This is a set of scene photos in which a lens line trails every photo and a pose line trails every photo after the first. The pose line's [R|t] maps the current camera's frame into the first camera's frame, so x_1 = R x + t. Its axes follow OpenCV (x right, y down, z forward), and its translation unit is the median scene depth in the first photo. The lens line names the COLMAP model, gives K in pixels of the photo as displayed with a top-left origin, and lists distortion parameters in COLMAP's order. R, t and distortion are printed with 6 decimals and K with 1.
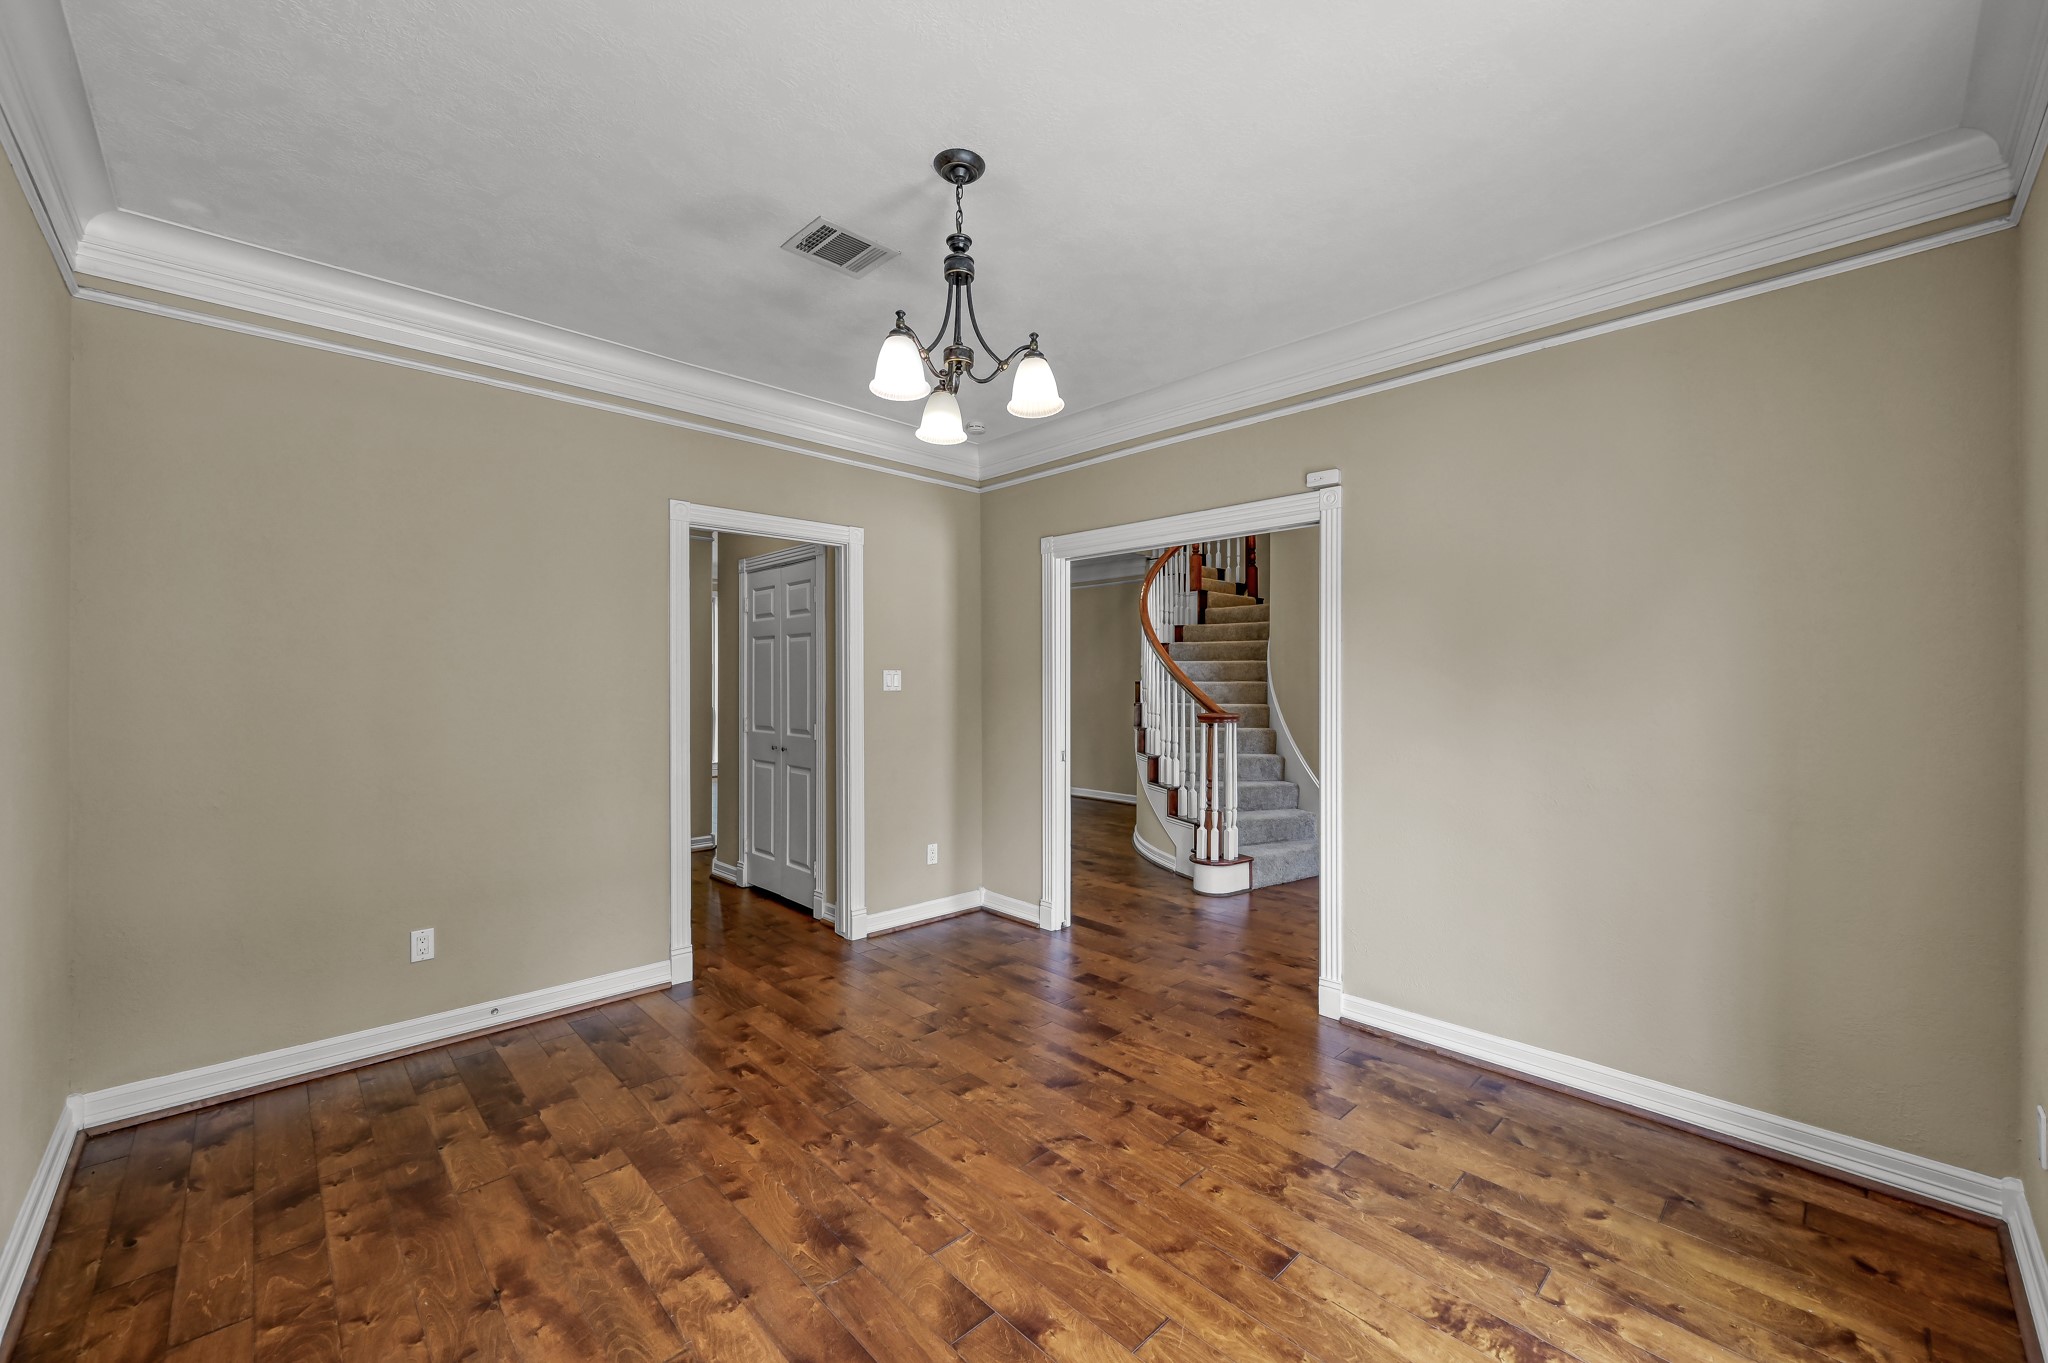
lens RADIAL K [[803.6, 0, 1022.8], [0, 803.6, 683.1], [0, 0, 1]] dist [-0.001051, 0.000031]
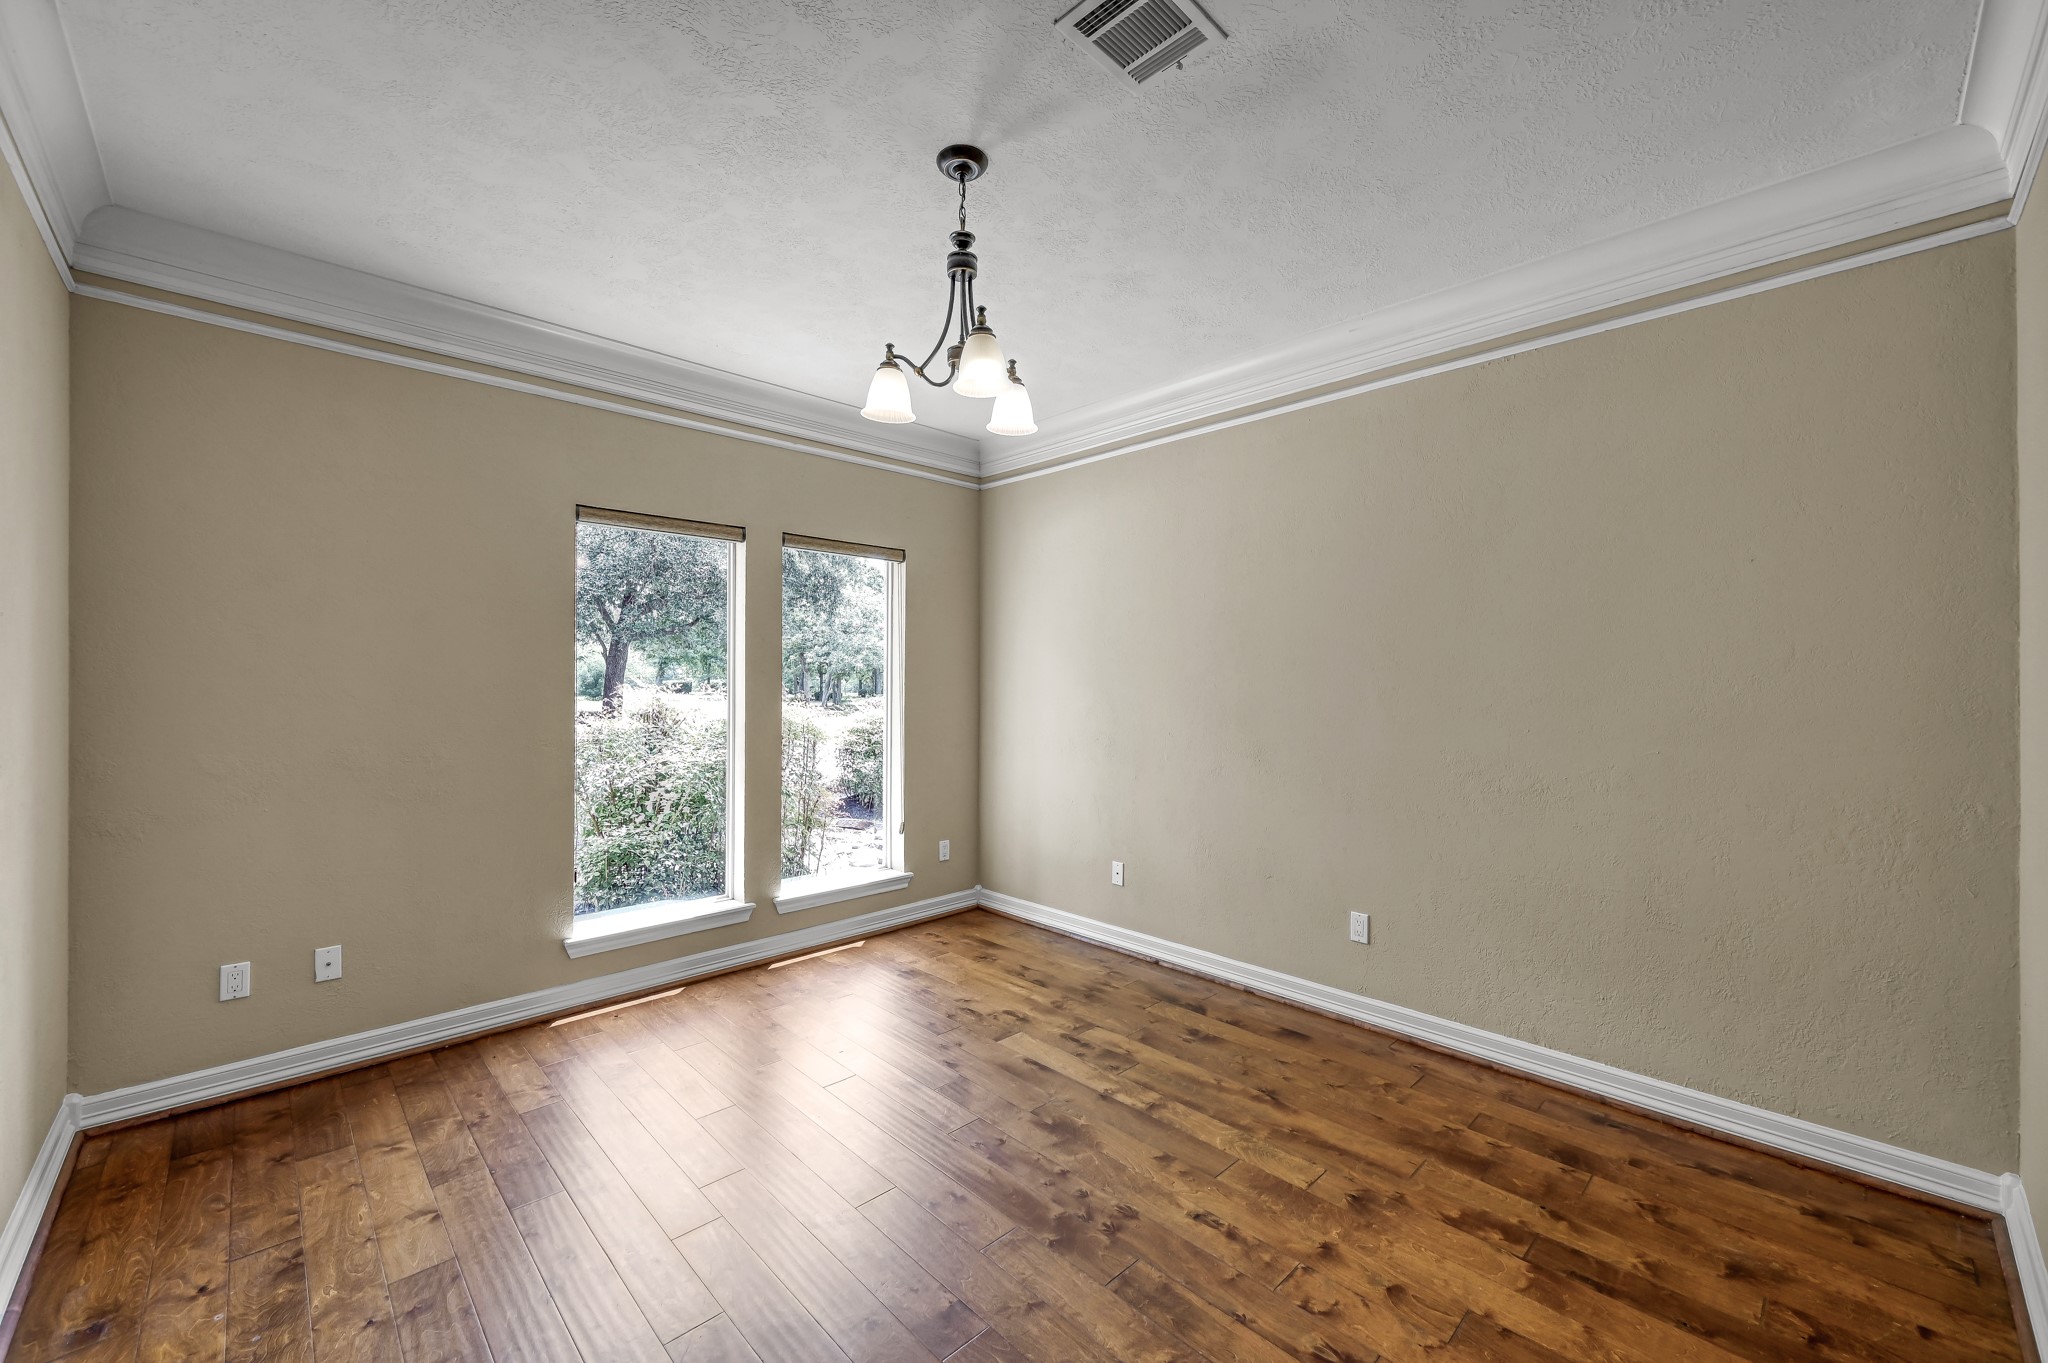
lens RADIAL K [[803.6, 0, 1025.2], [0, 803.6, 682.1], [0, 0, 1]] dist [-0.001051, 0.000031]
pose [[-0.999978, -0.004528, -0.004784, -0.160079], [-0.004524, 0.999989, -0.000770, 0.001982], [0.004787, -0.000748, -0.999988, 2.069436]]
